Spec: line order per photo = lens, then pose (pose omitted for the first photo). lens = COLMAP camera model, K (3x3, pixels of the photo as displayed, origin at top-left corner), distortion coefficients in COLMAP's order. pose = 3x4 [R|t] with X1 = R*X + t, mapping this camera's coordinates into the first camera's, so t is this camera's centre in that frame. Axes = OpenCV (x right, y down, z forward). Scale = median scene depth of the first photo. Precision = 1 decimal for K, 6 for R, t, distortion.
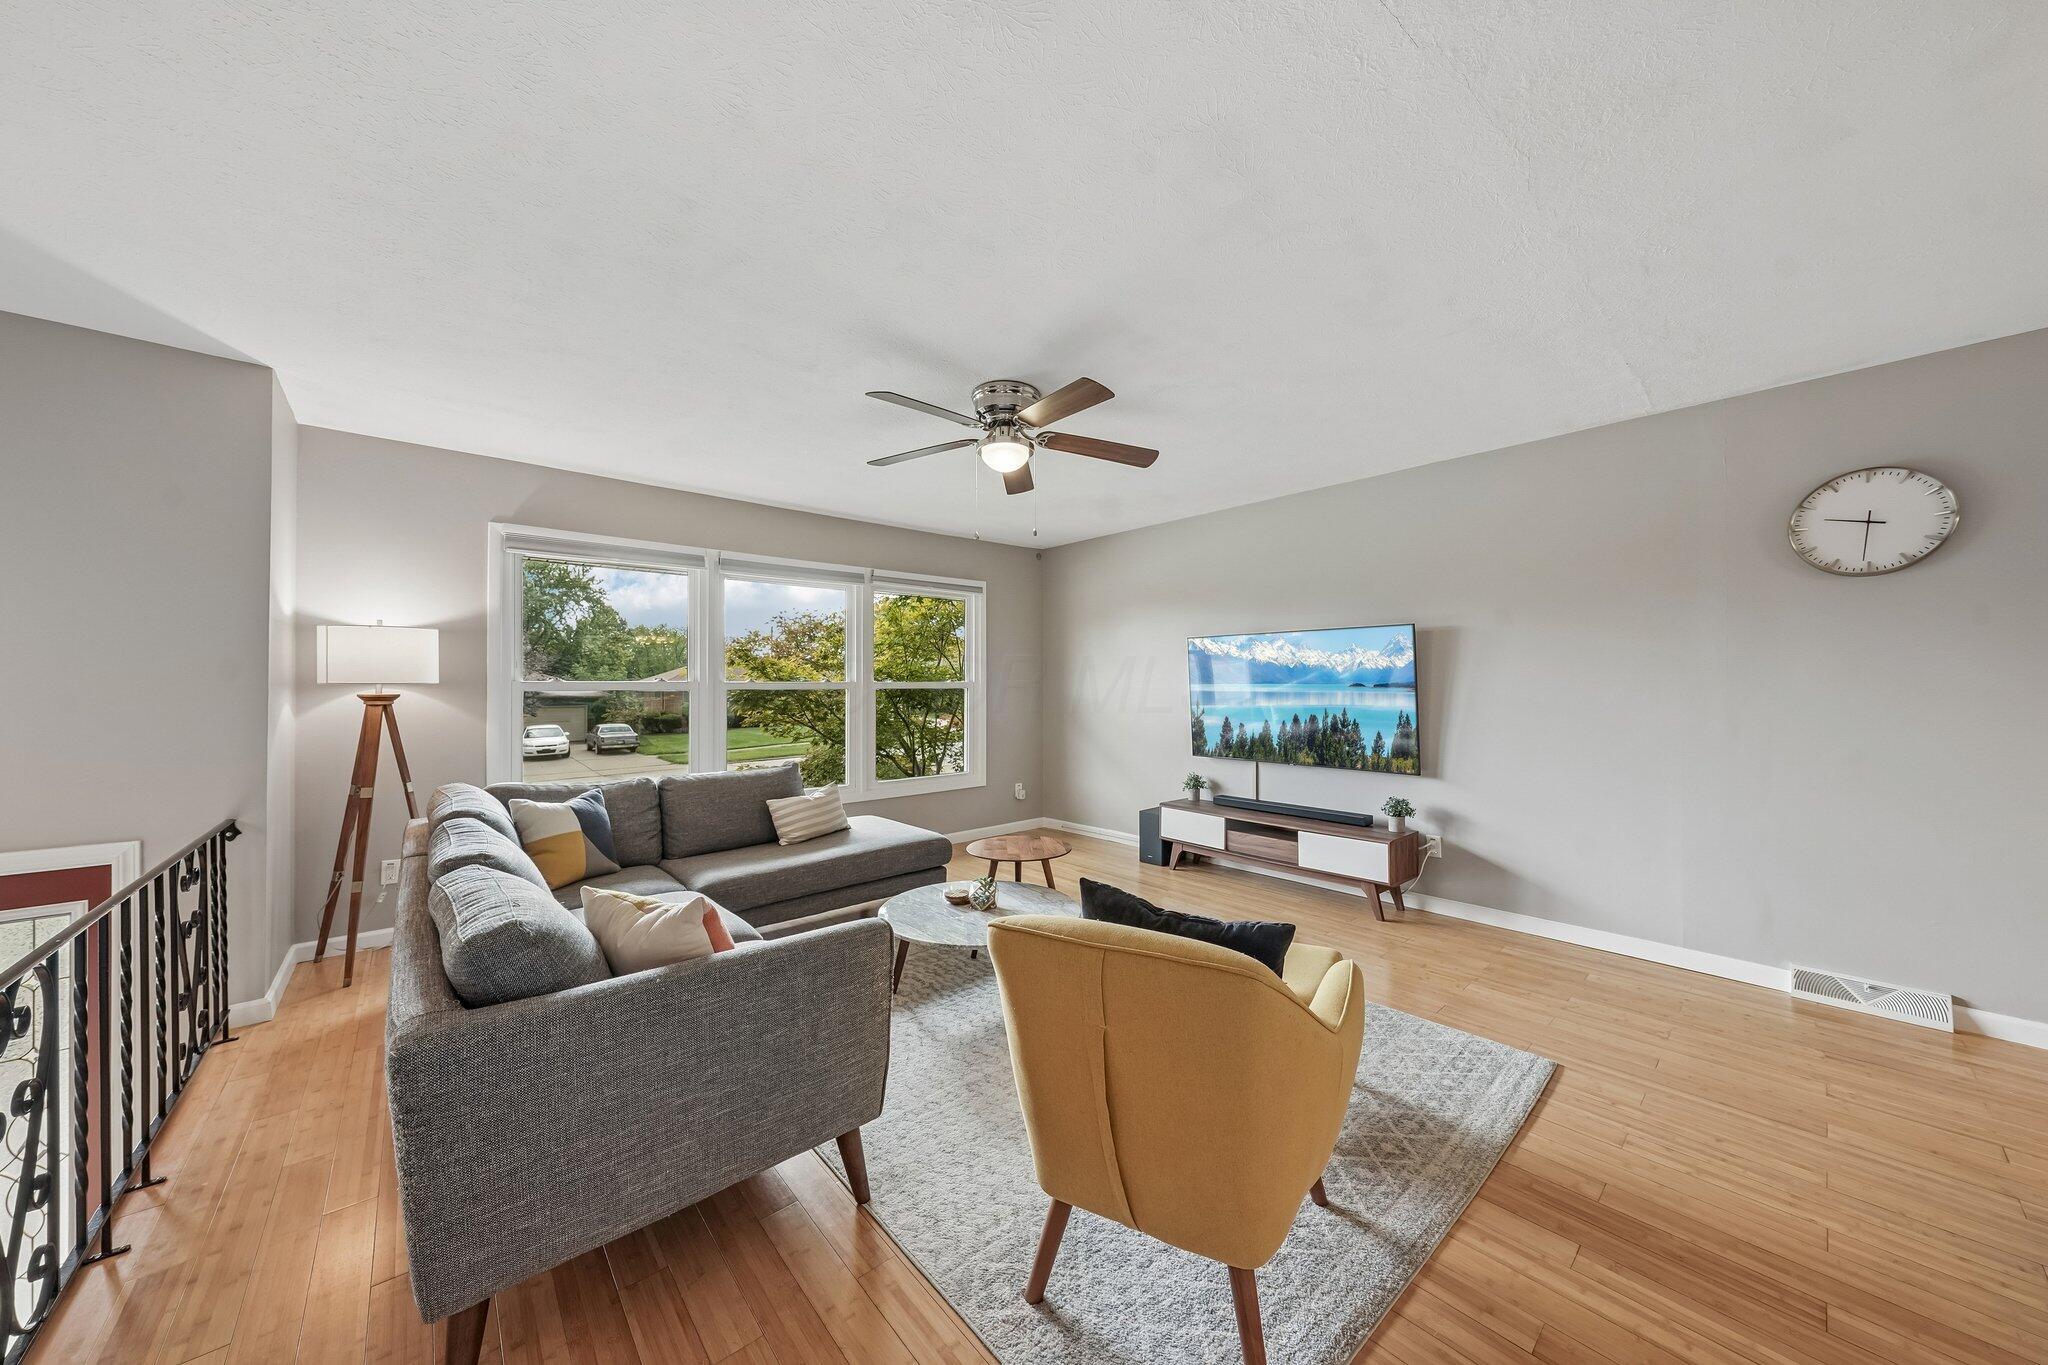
lens RADIAL K [[703.3, 0, 1011.7], [0, 703.3, 675.7], [0, 0, 1]] dist [-0.001939, 0.000074]
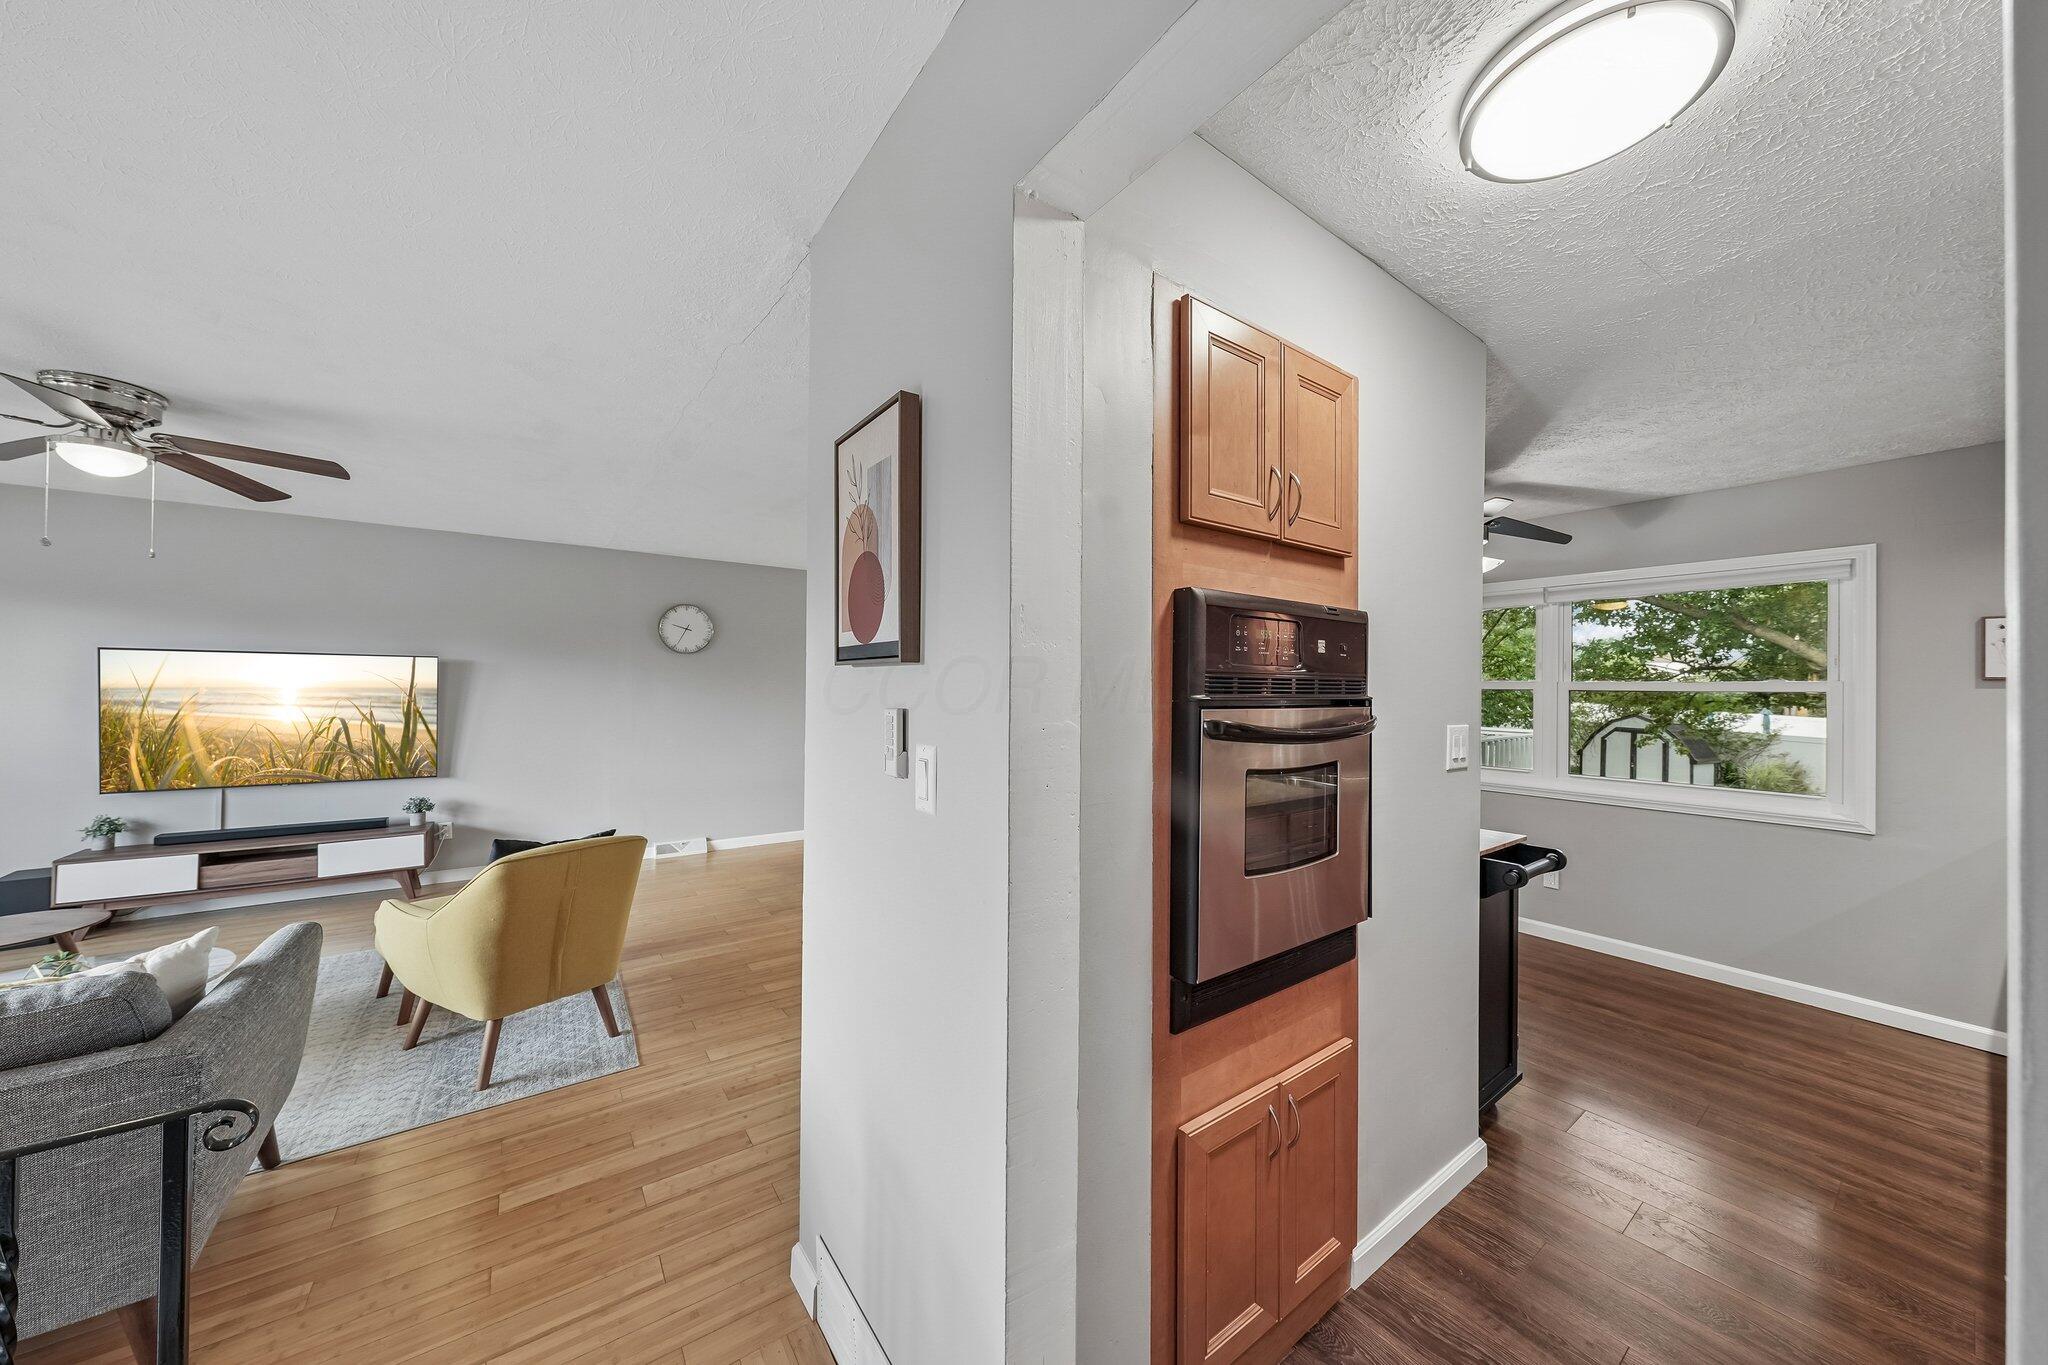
lens RADIAL K [[703.3, 0, 1027.3], [0, 703.3, 683.9], [0, 0, 1]] dist [-0.001939, 0.000074]
pose [[0.085360, 0.008209, 0.996316, -0.901380], [-0.021971, 0.999738, -0.006355, -0.063596], [-0.996108, -0.021347, 0.085518, -0.252597]]
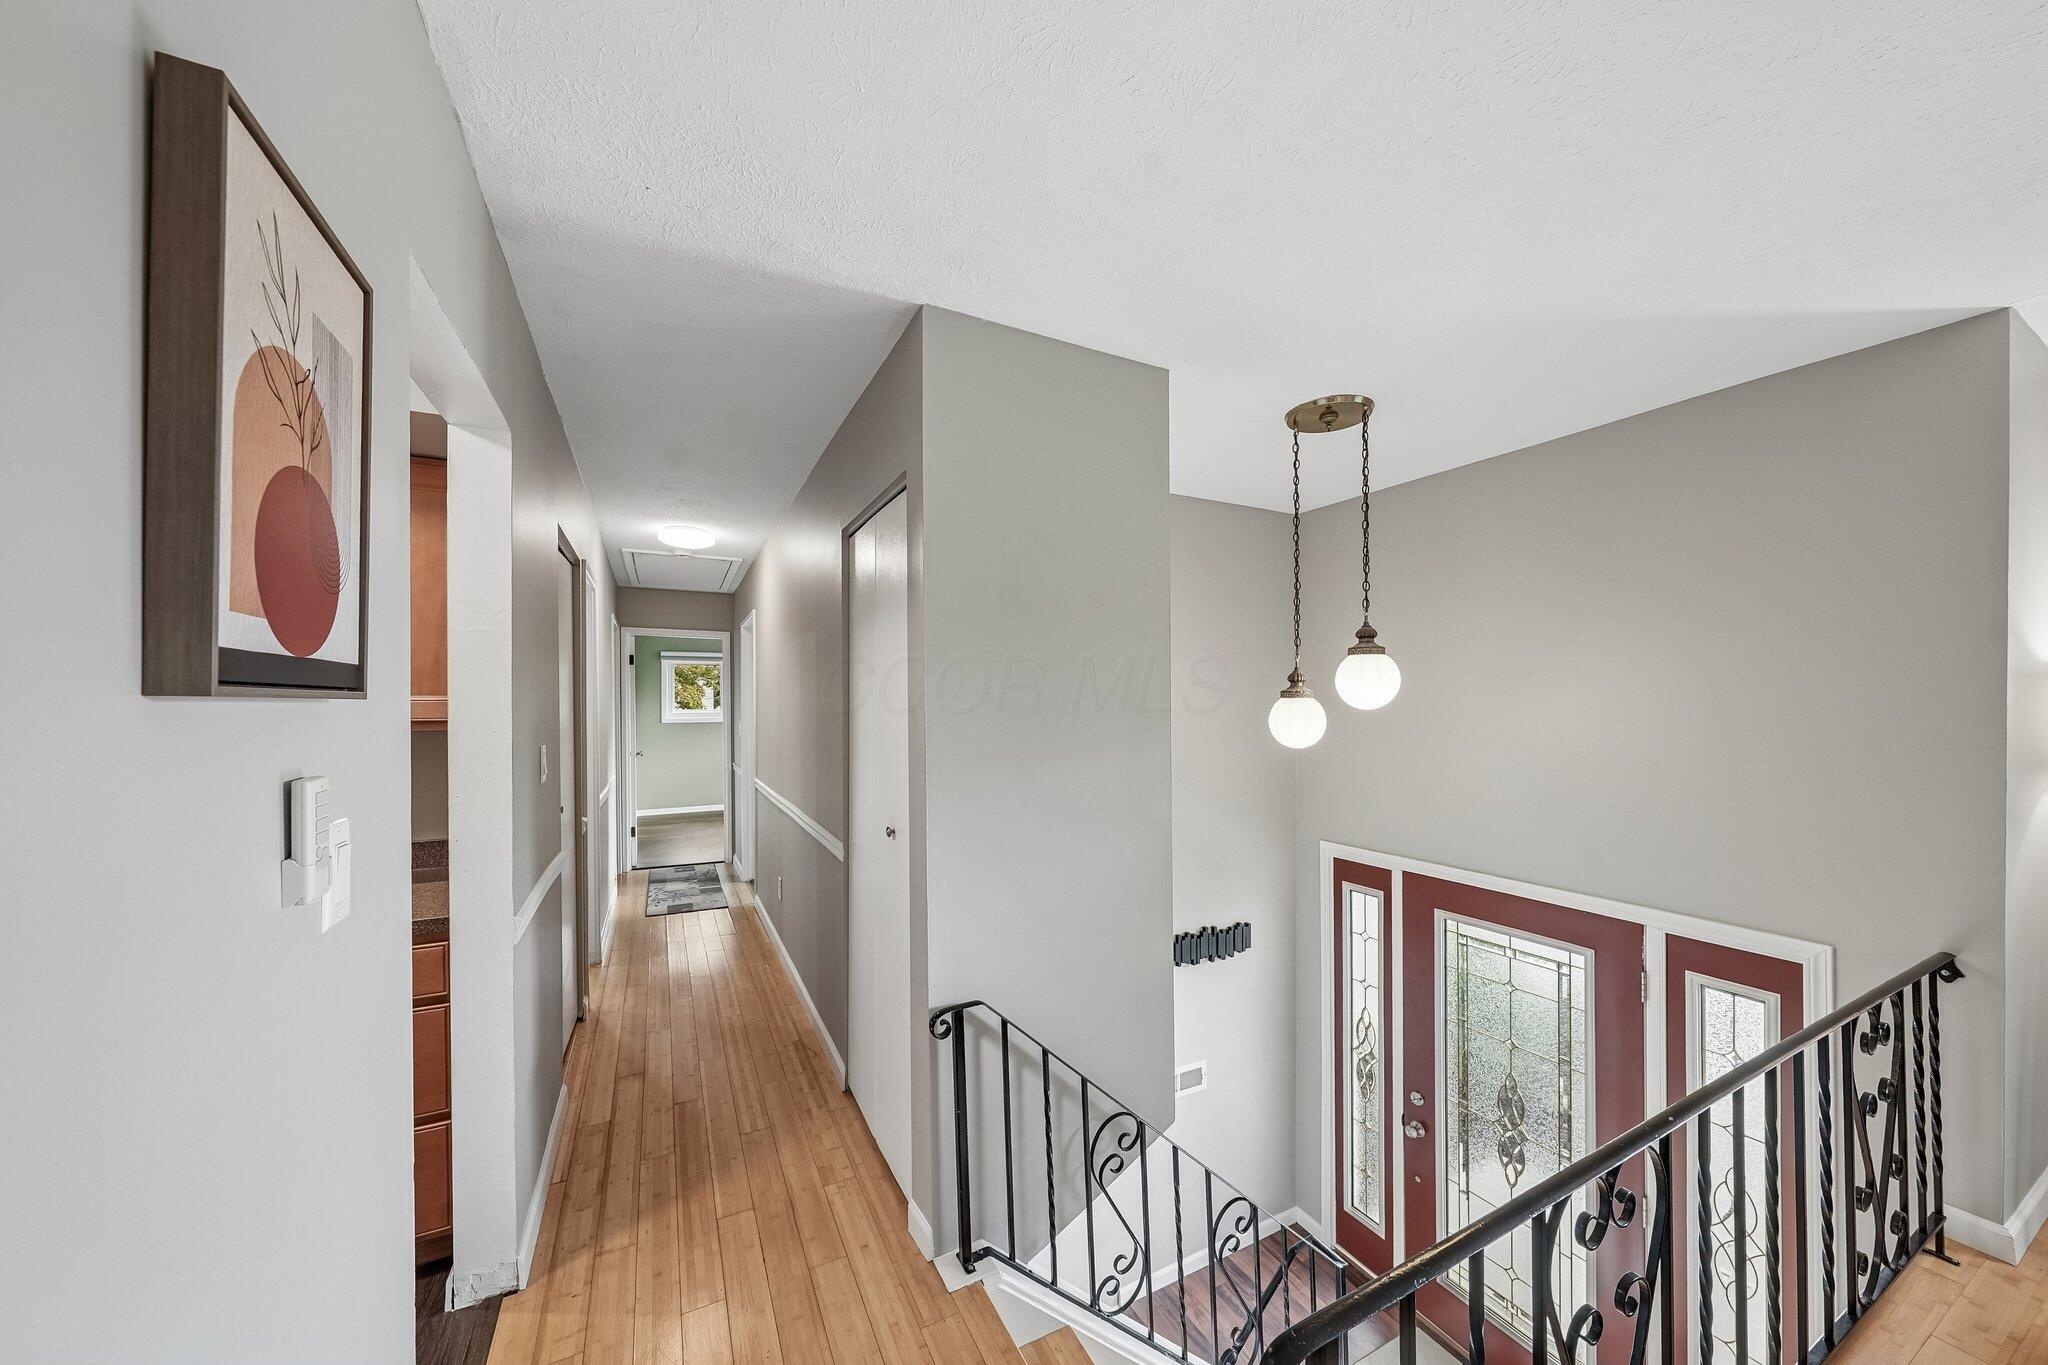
lens RADIAL K [[703.3, 0, 1022.5], [0, 703.3, 702.7], [0, 0, 1]] dist [-0.001939, 0.000074]
pose [[-0.225282, 0.009588, -0.974247, -0.185087], [0.025006, 0.999679, 0.004056, -0.091655], [0.973973, -0.023448, -0.225449, 0.234622]]
